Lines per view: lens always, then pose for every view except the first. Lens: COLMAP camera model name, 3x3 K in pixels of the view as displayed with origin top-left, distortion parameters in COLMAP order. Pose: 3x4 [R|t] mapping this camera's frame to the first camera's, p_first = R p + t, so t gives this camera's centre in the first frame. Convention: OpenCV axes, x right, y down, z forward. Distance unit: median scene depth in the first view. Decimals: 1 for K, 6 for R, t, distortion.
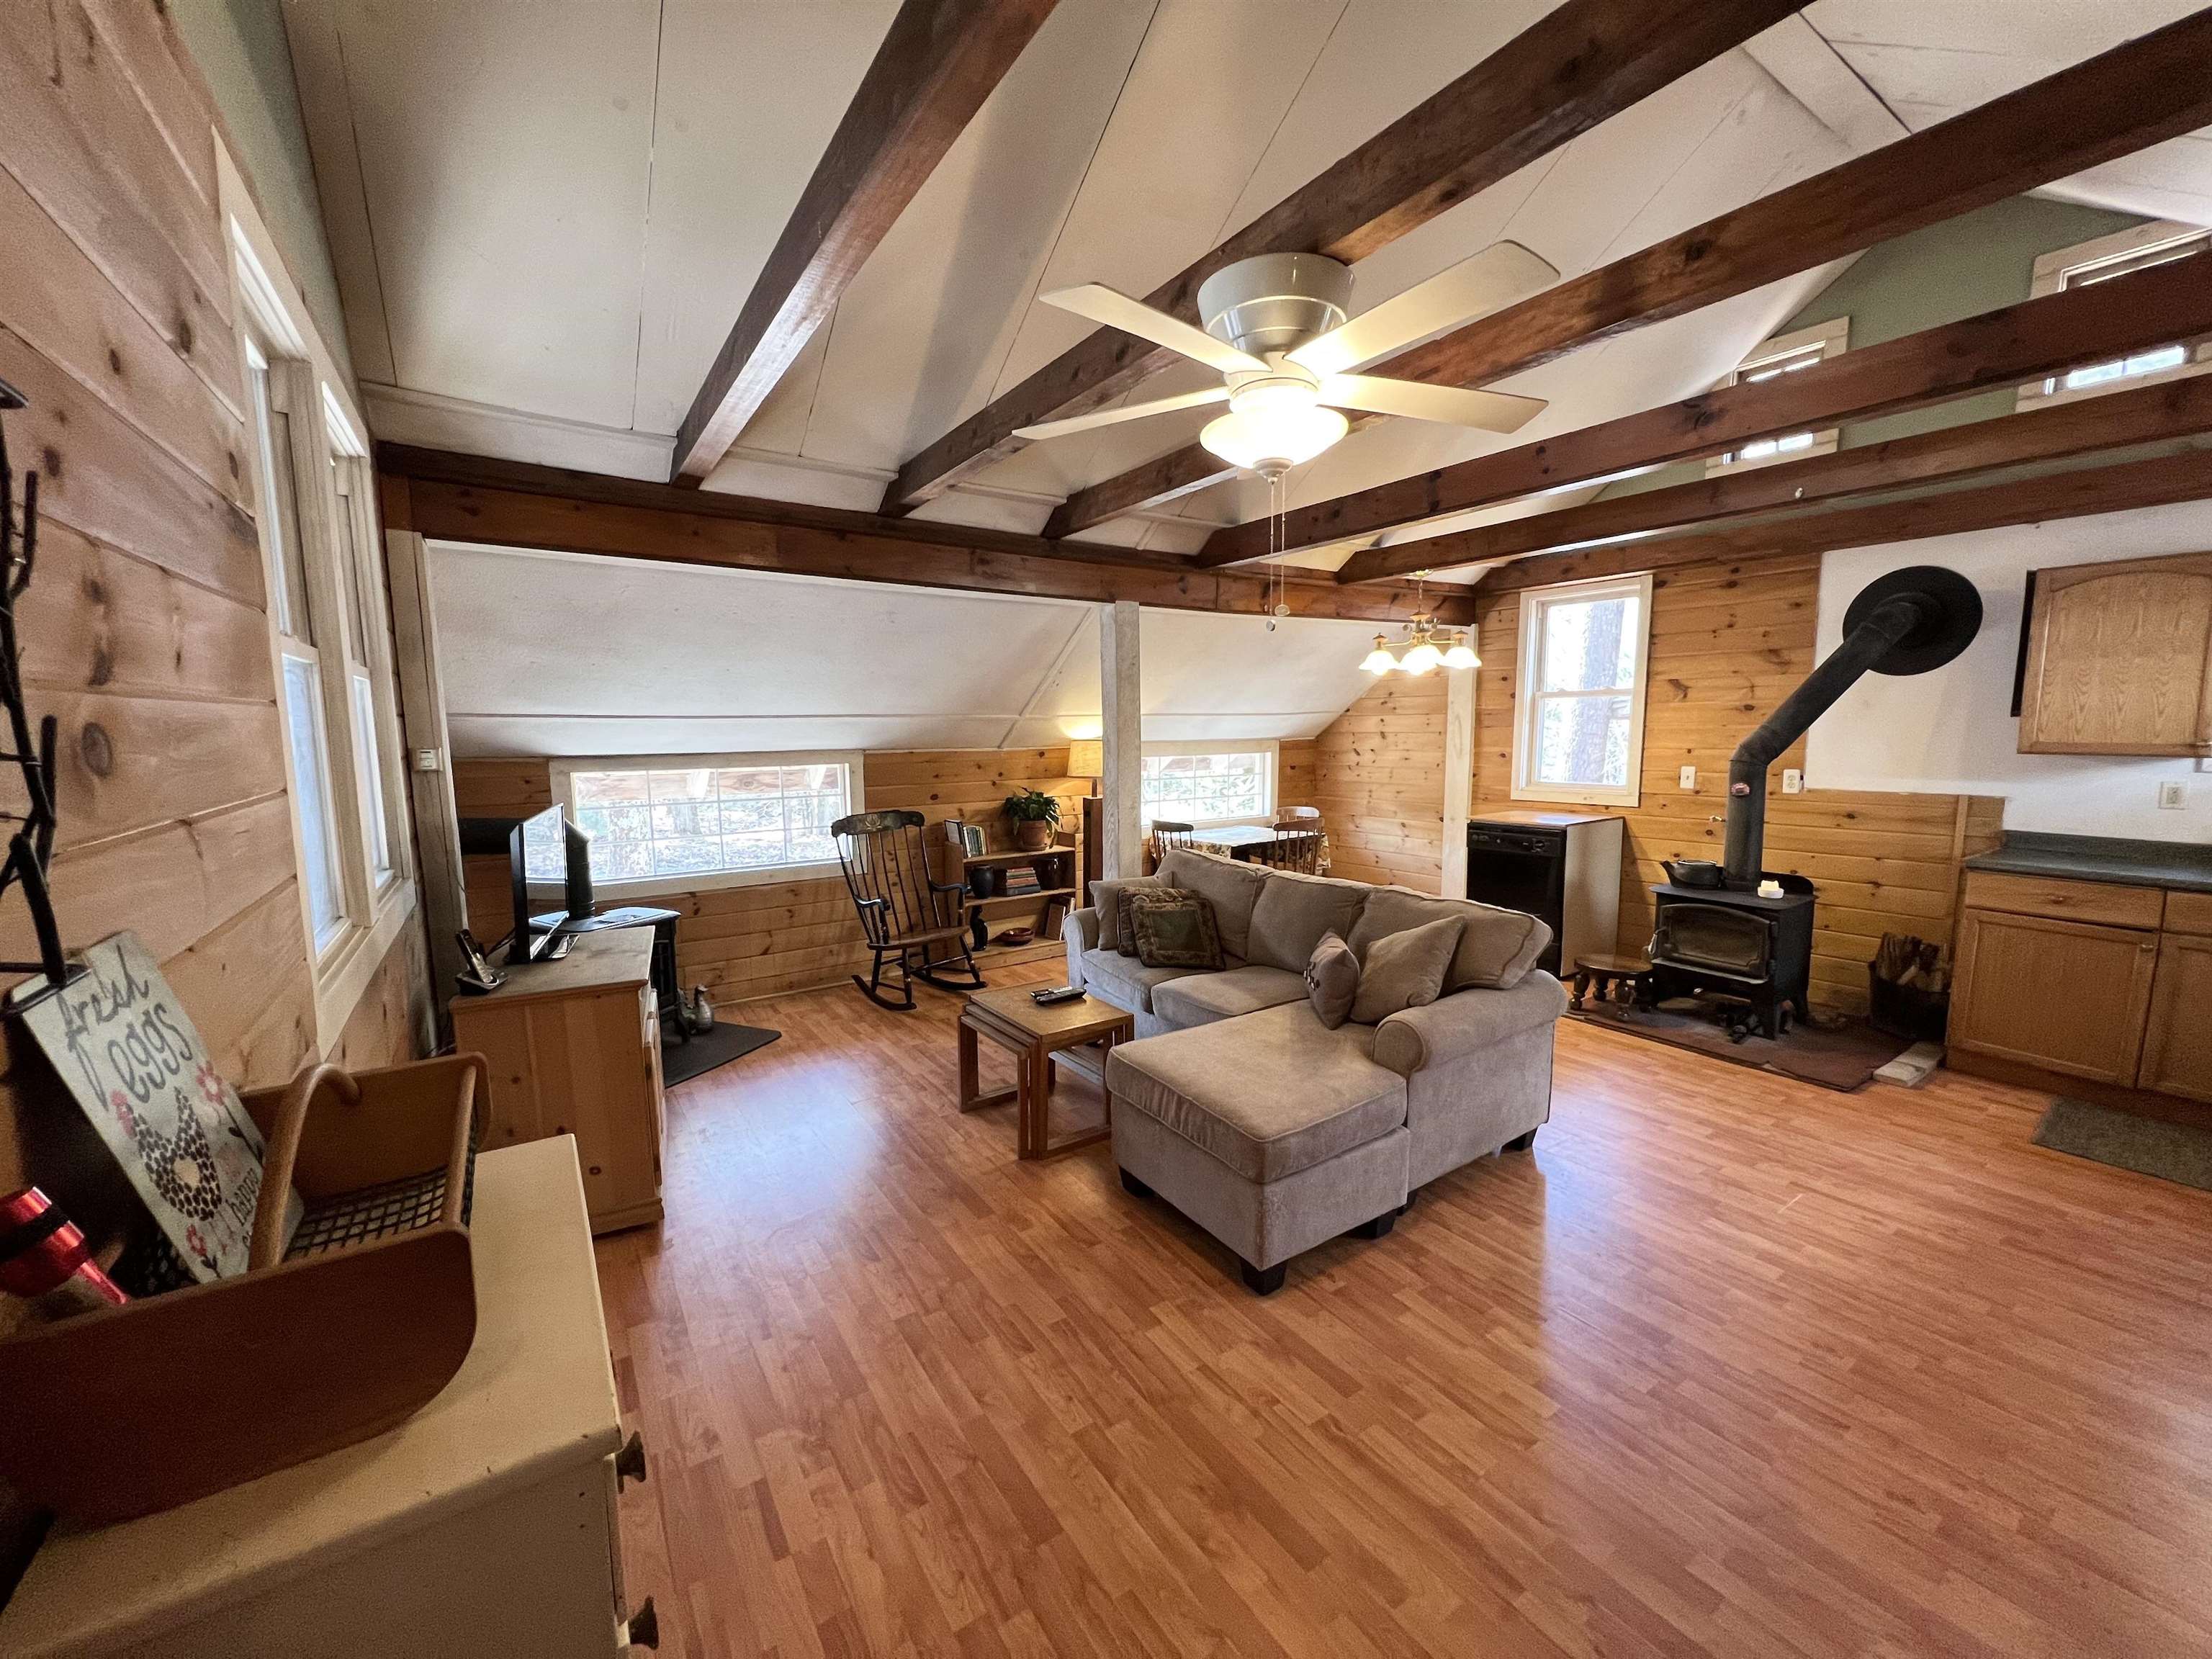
lens RADIAL K [[880.5, 0, 1108.1], [0, 880.5, 833.5], [0, 0, 1]] dist [-0.003812, 0.000826]
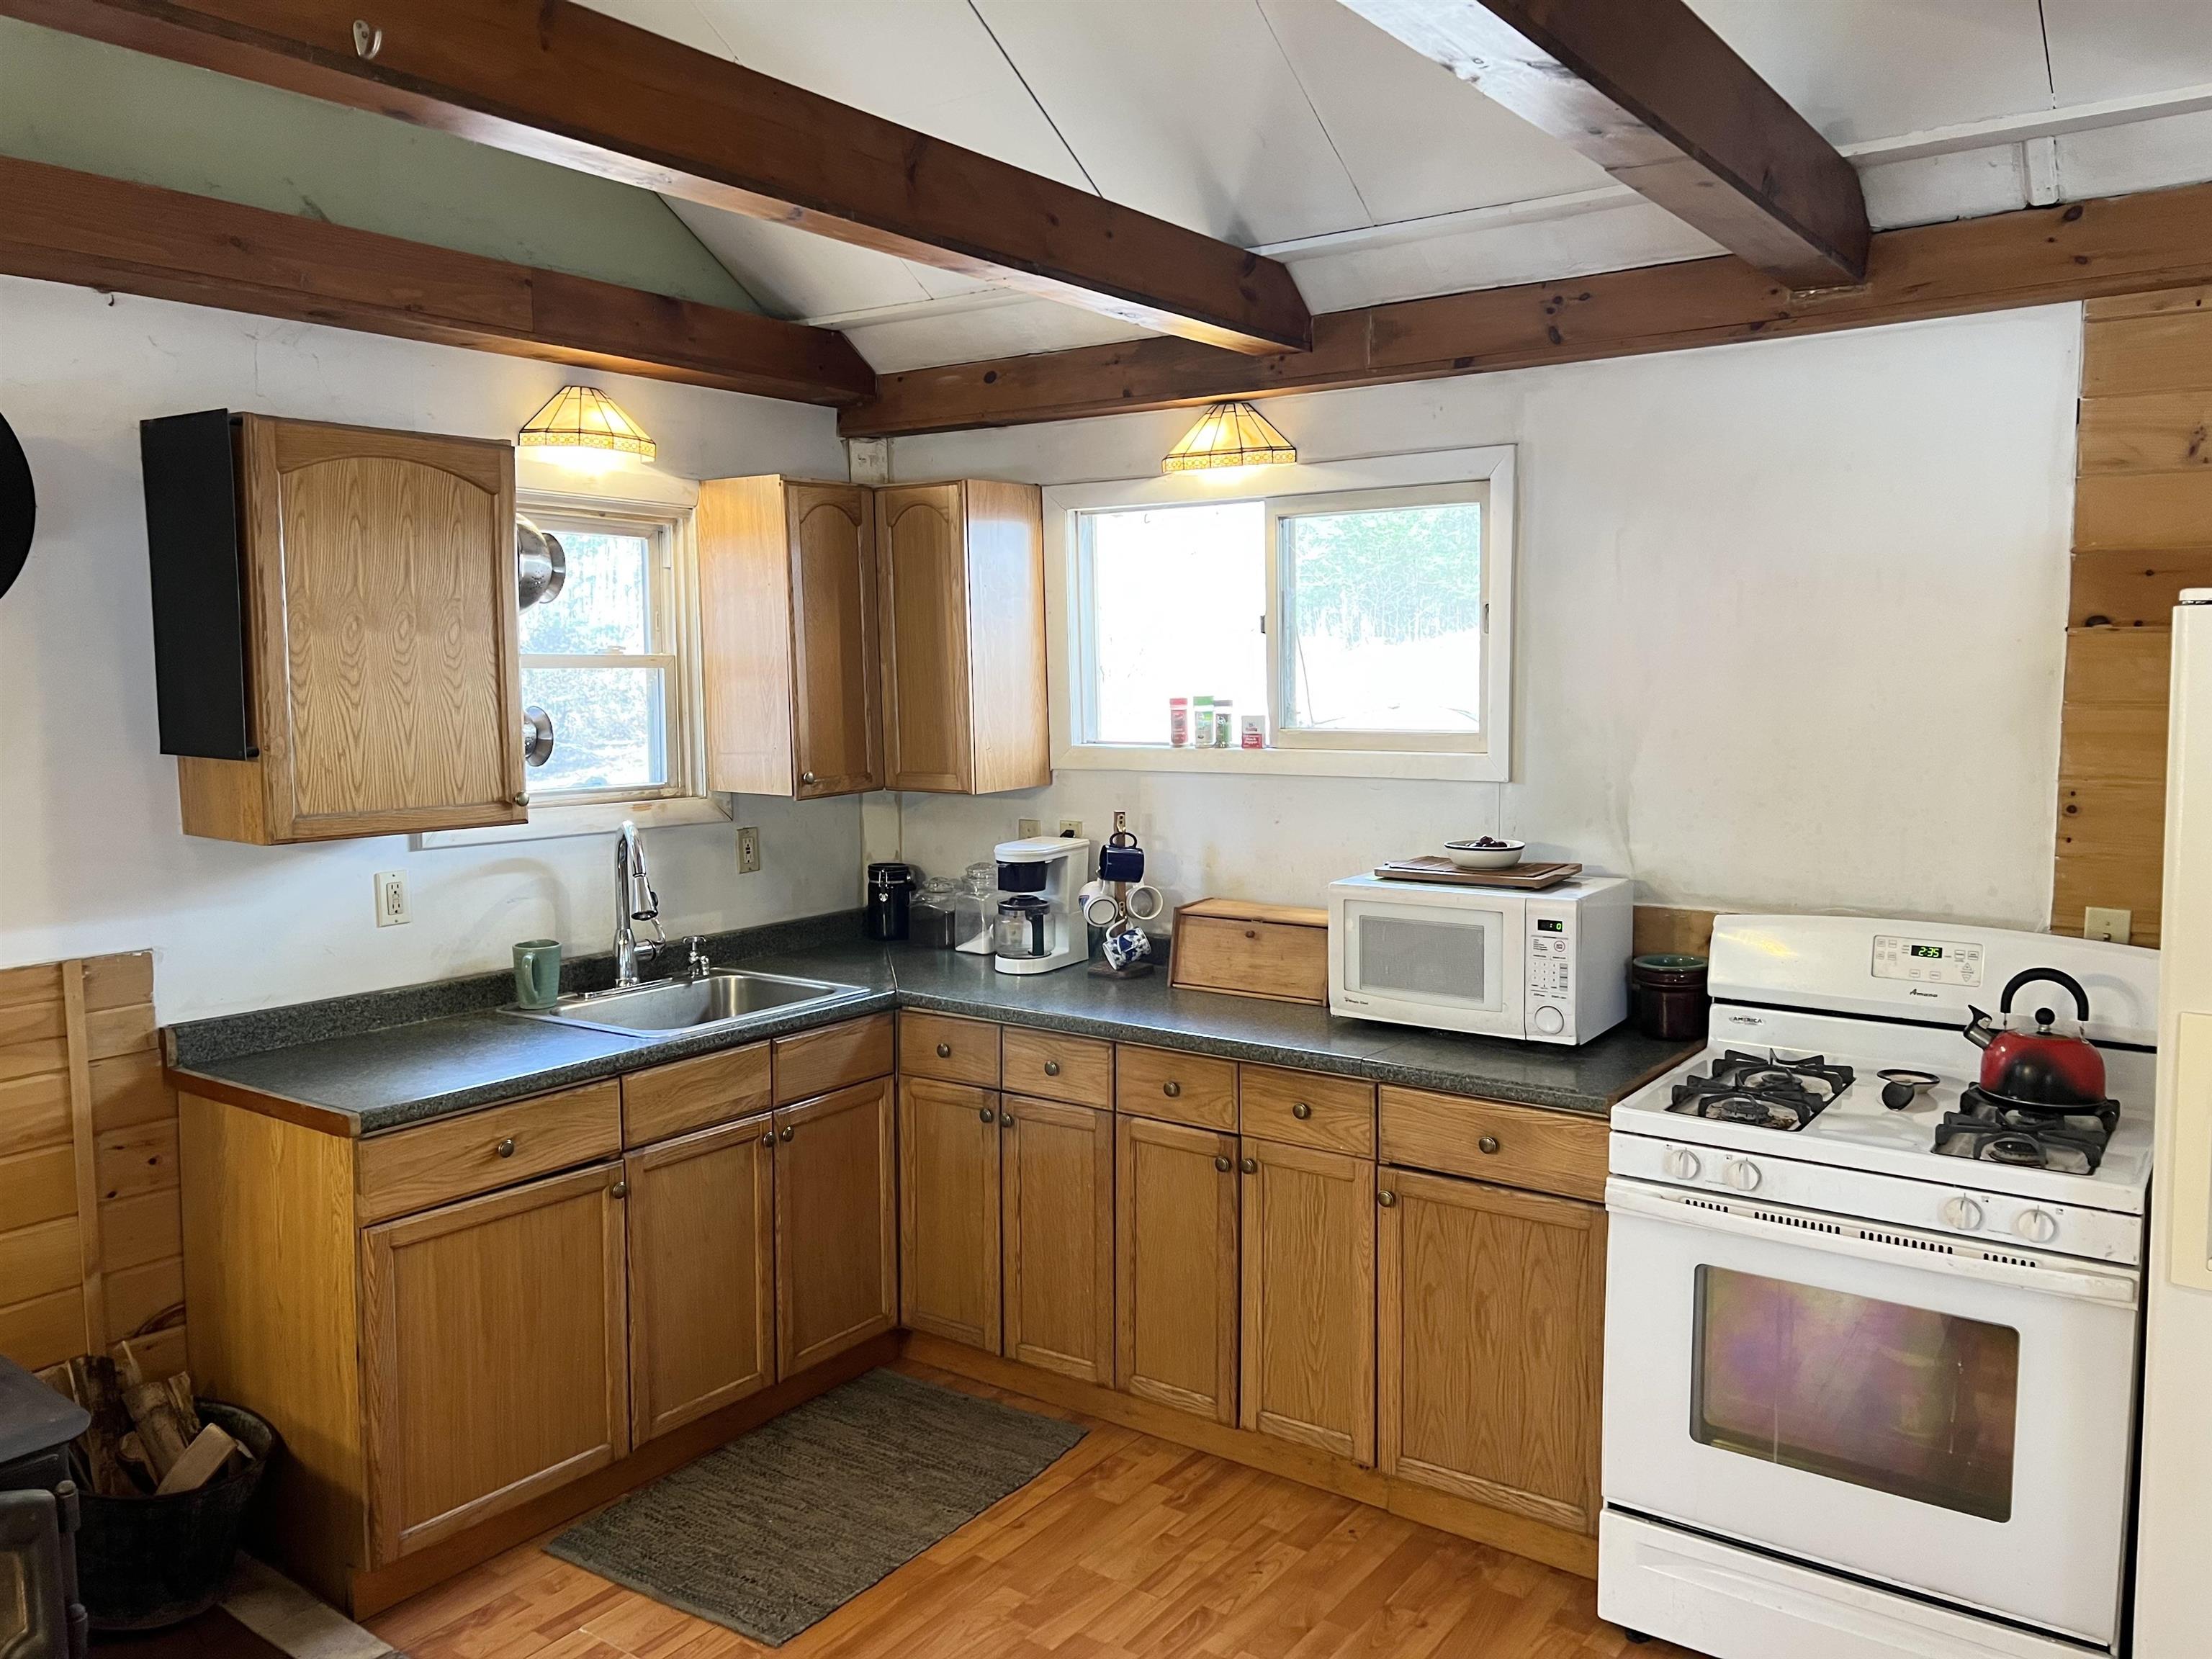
lens RADIAL K [[1655.5, 0, 1103.5], [0, 1655.5, 818.4], [0, 0, 1]] dist [0.055218, -0.065456]
pose [[-0.341758, -0.074576, 0.936824, 0.122747], [0.130658, 0.983395, 0.125948, -0.128563], [-0.930661, 0.165447, -0.326340, 0.748076]]
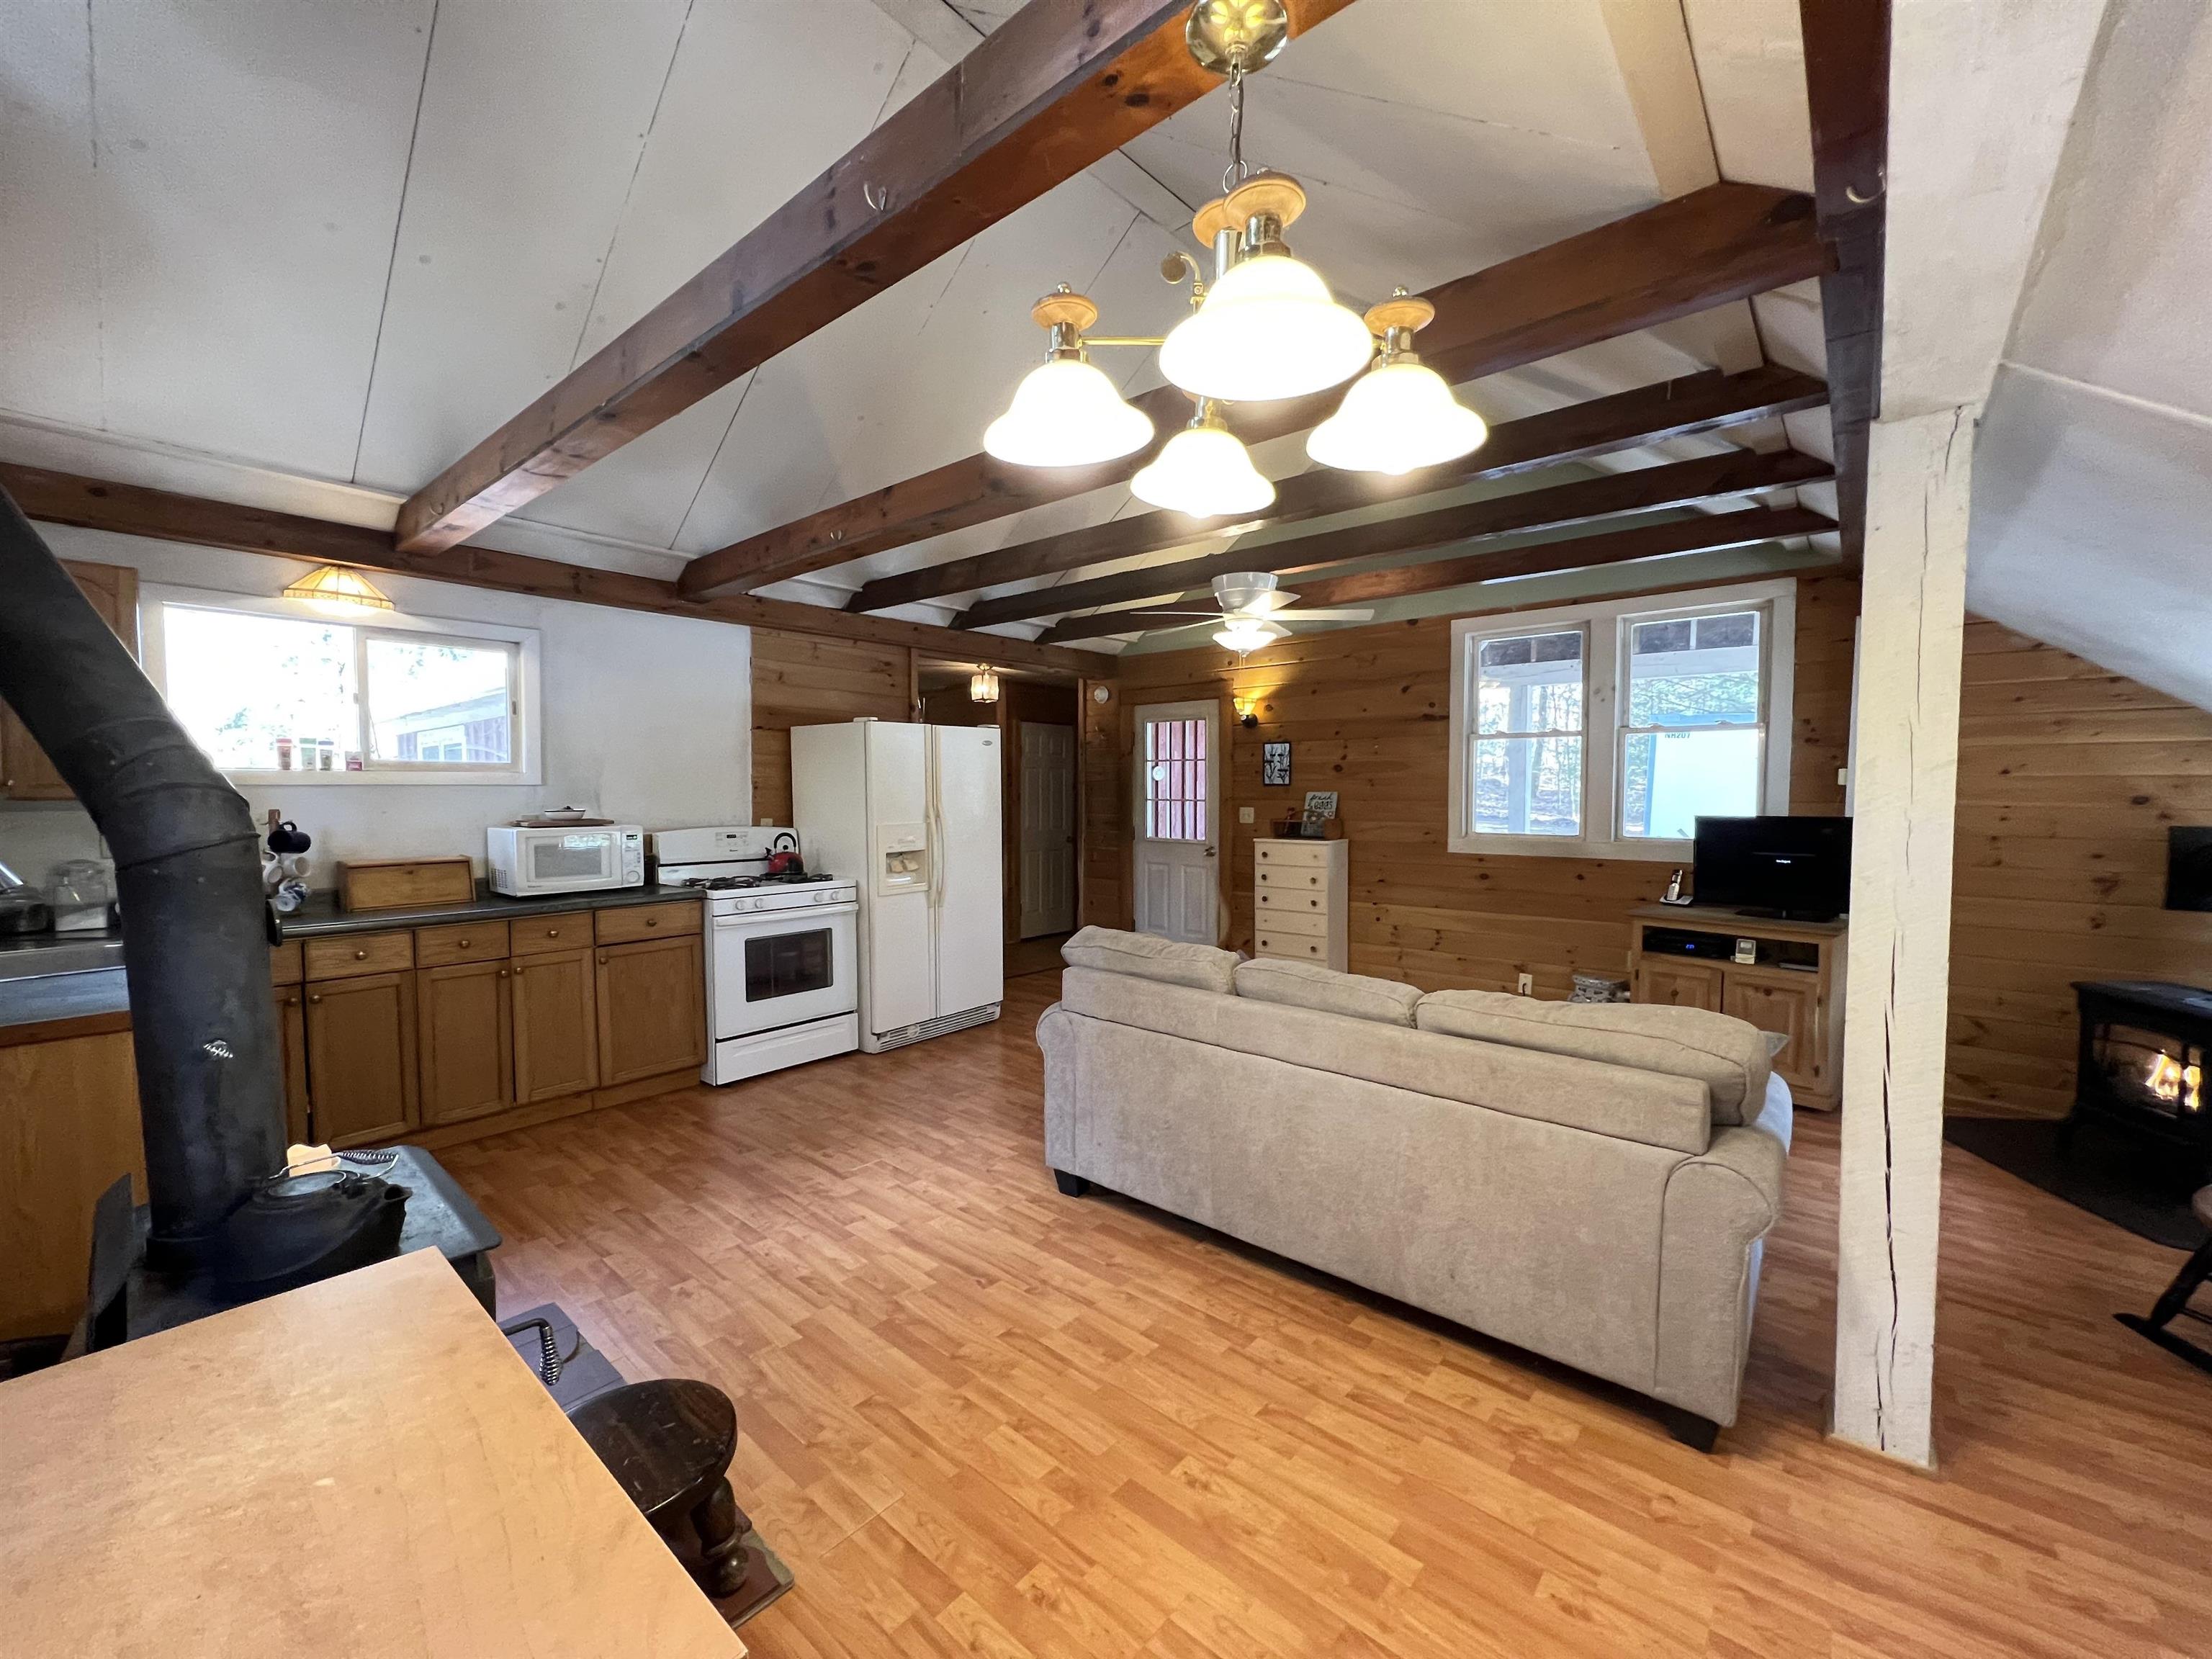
lens RADIAL K [[880.5, 0, 1107.4], [0, 880.5, 838.1], [0, 0, 1]] dist [-0.003812, 0.000826]
pose [[-0.964534, 0.027193, -0.262556, 0.487271], [-0.020870, 0.983709, 0.178551, -0.140576], [0.263134, 0.177698, -0.948253, 1.338789]]
